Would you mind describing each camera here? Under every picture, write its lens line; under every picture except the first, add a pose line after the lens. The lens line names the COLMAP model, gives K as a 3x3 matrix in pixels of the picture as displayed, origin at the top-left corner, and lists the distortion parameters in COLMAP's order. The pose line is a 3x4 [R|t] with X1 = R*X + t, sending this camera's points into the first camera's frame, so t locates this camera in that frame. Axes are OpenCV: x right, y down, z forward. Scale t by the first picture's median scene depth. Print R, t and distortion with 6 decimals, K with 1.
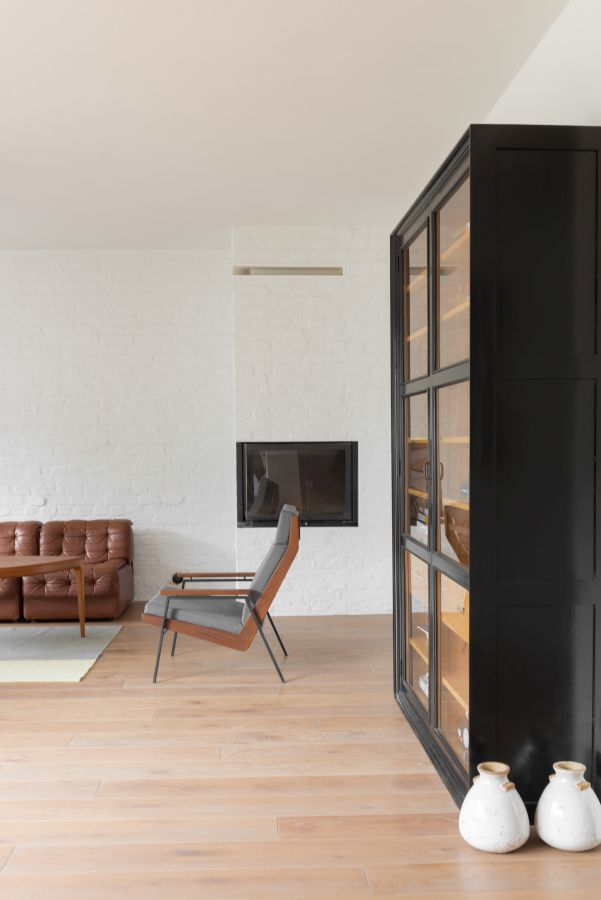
lens RADIAL K [[914.6, 0, 301.1], [0, 914.6, 449.7], [0, 0, 1]] dist [-0.008186, 0.000000]
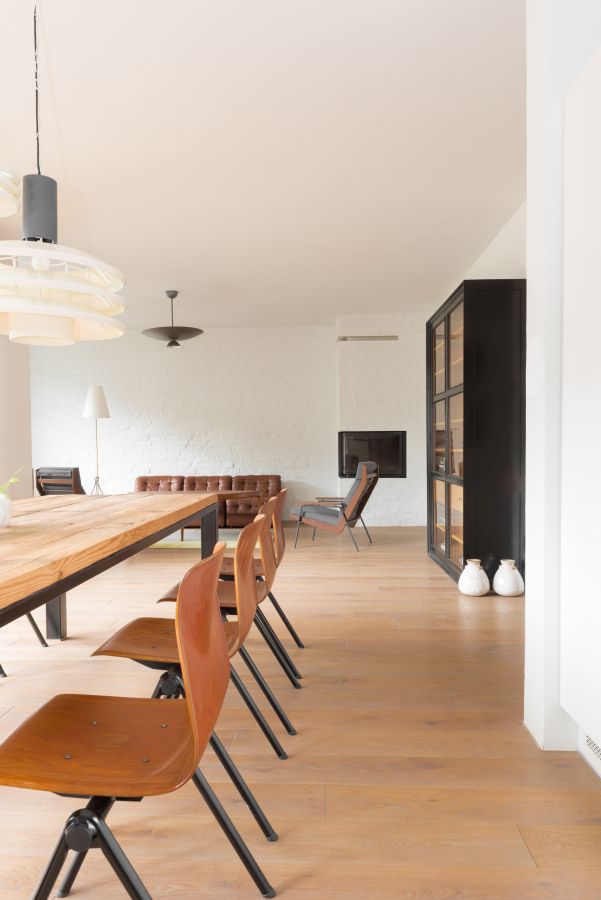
lens RADIAL K [[602.4, 0, 298.2], [0, 602.4, 449.9], [0, 0, 1]] dist [0.003954, -0.000398]
pose [[0.994610, -0.000465, -0.103685, -0.041149], [0.000667, 0.999998, 0.001917, 0.038876], [0.103684, -0.001975, 0.994608, -0.320766]]
